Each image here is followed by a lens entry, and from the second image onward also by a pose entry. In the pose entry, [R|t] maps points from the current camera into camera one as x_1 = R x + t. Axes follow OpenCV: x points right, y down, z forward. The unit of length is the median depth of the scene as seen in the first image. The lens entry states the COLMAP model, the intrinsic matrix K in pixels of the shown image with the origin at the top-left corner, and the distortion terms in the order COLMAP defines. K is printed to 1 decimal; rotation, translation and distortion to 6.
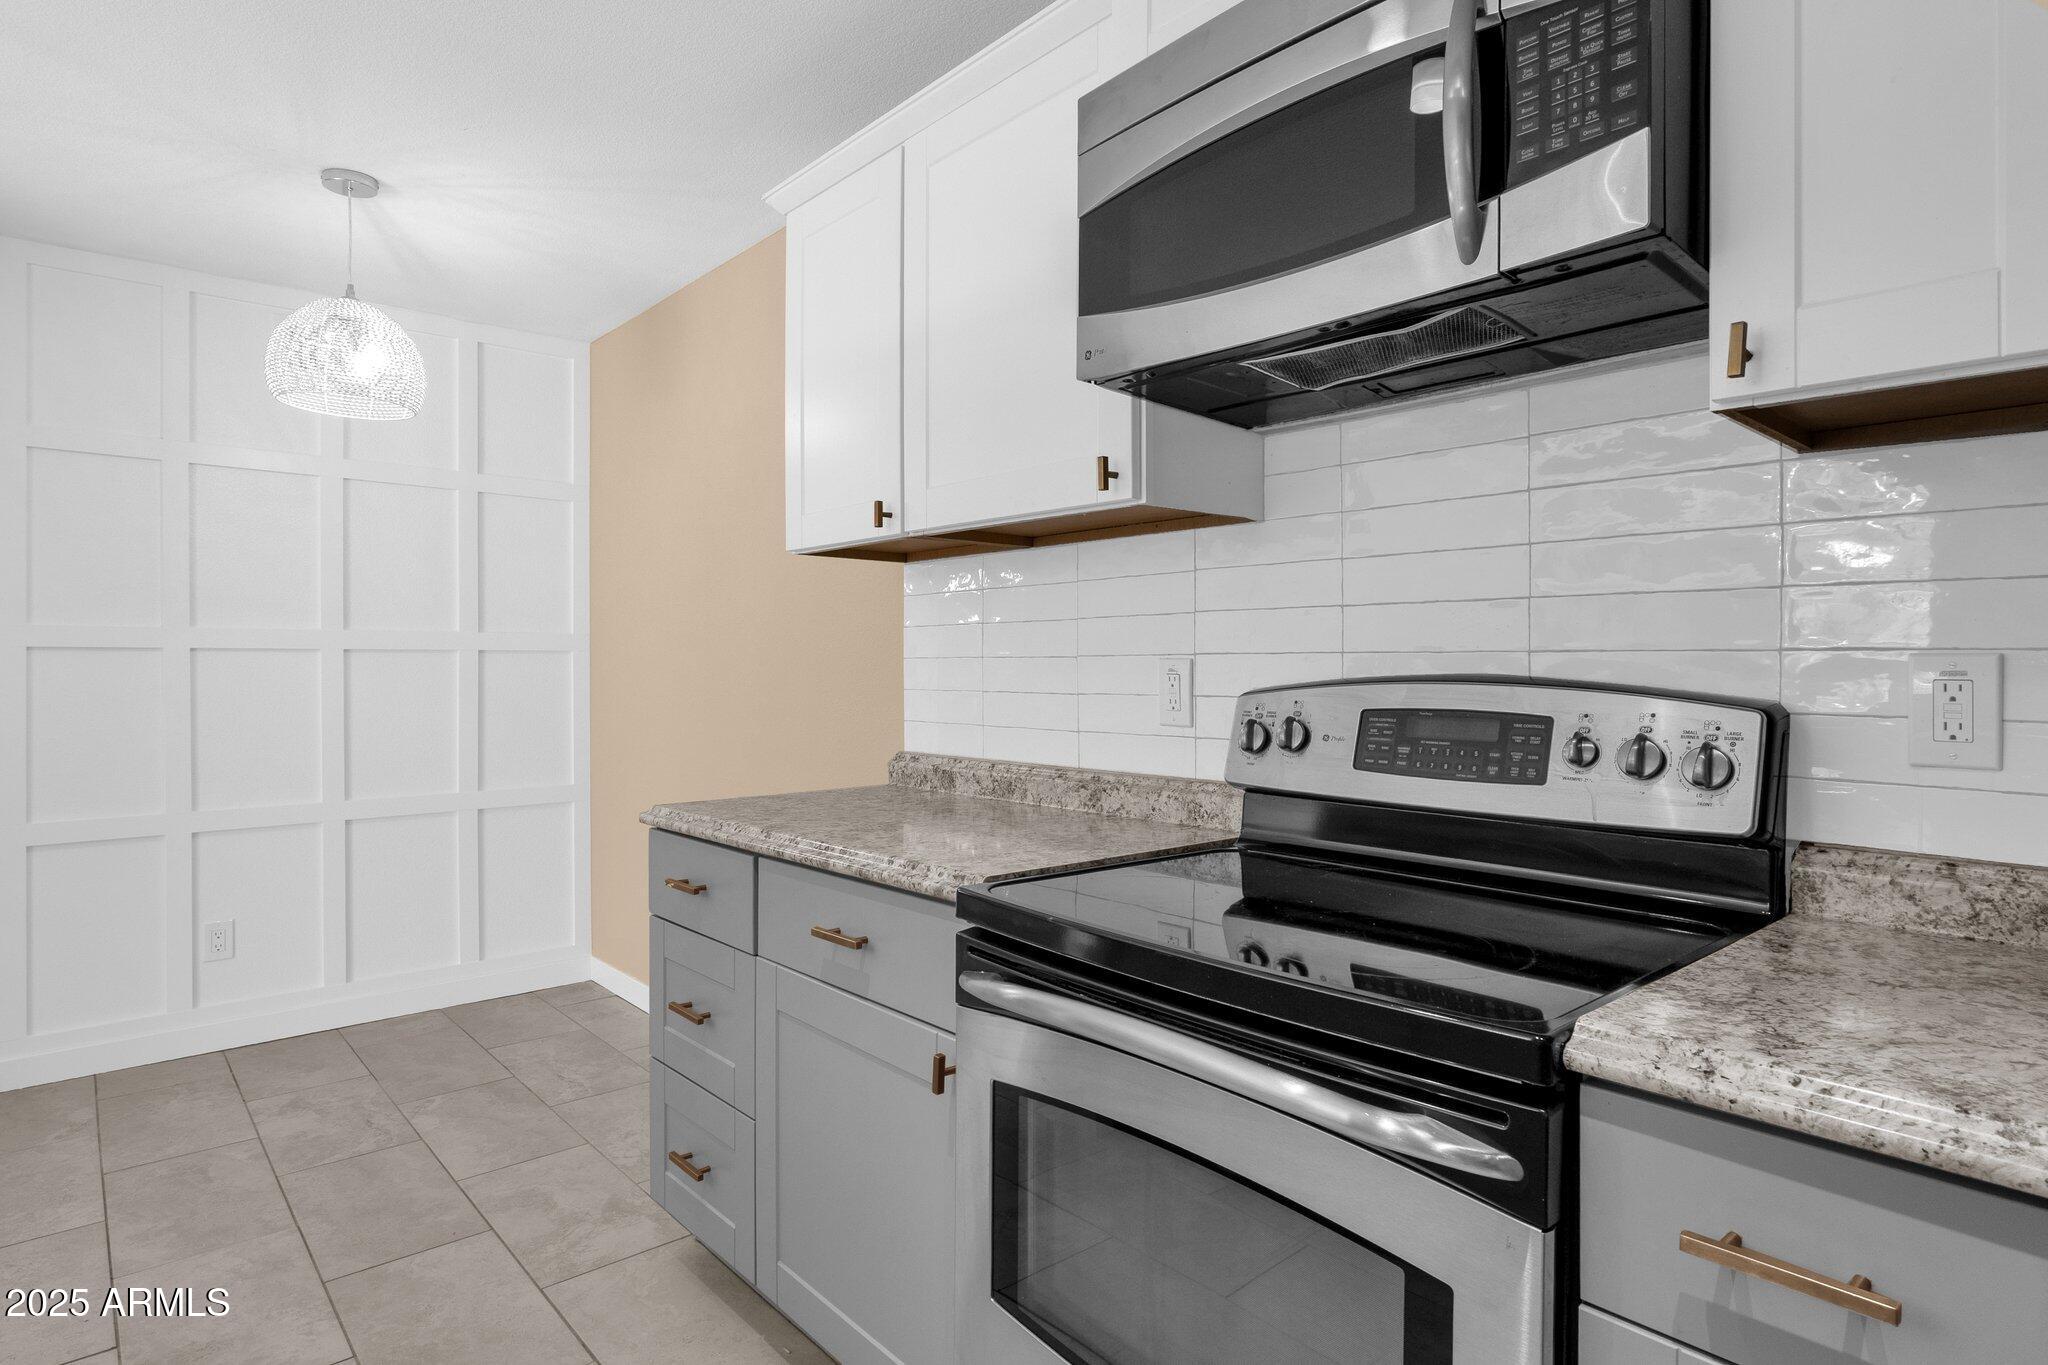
lens RADIAL K [[1083.5, 0, 1025.6], [0, 1083.5, 673.9], [0, 0, 1]] dist [0.005621, 0.000638]
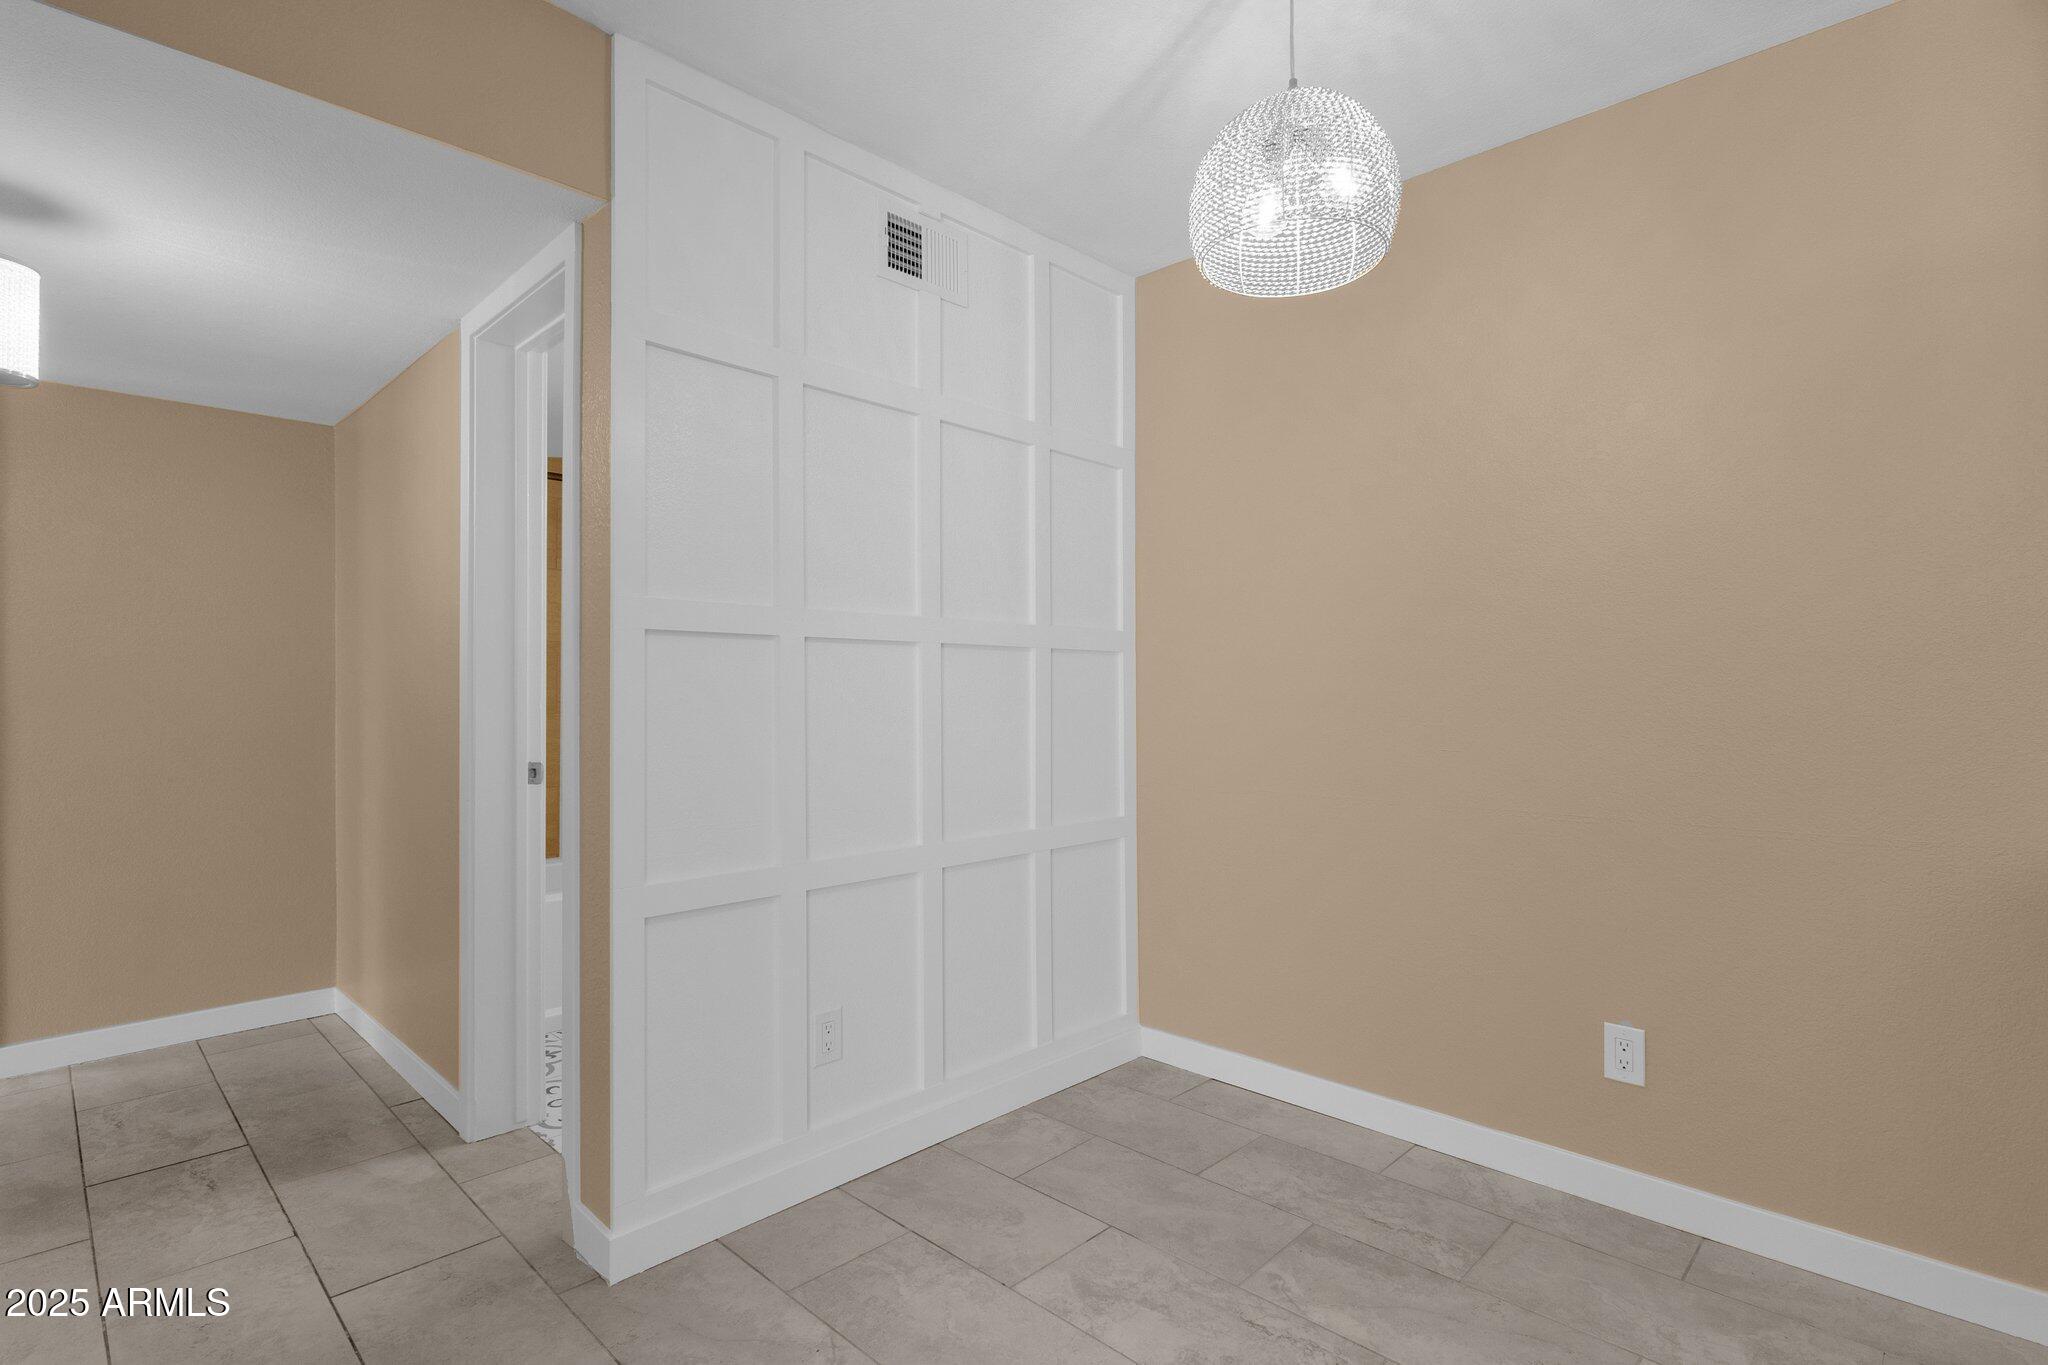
lens RADIAL K [[973.4, 0, 1022.5], [0, 973.4, 692.8], [0, 0, 1]] dist [-0.005986, 0.003202]
pose [[0.997118, 0.000139, 0.075868, -0.653240], [0.000686, 0.999941, -0.010838, 0.020777], [-0.075865, 0.010858, 0.997059, 0.331237]]
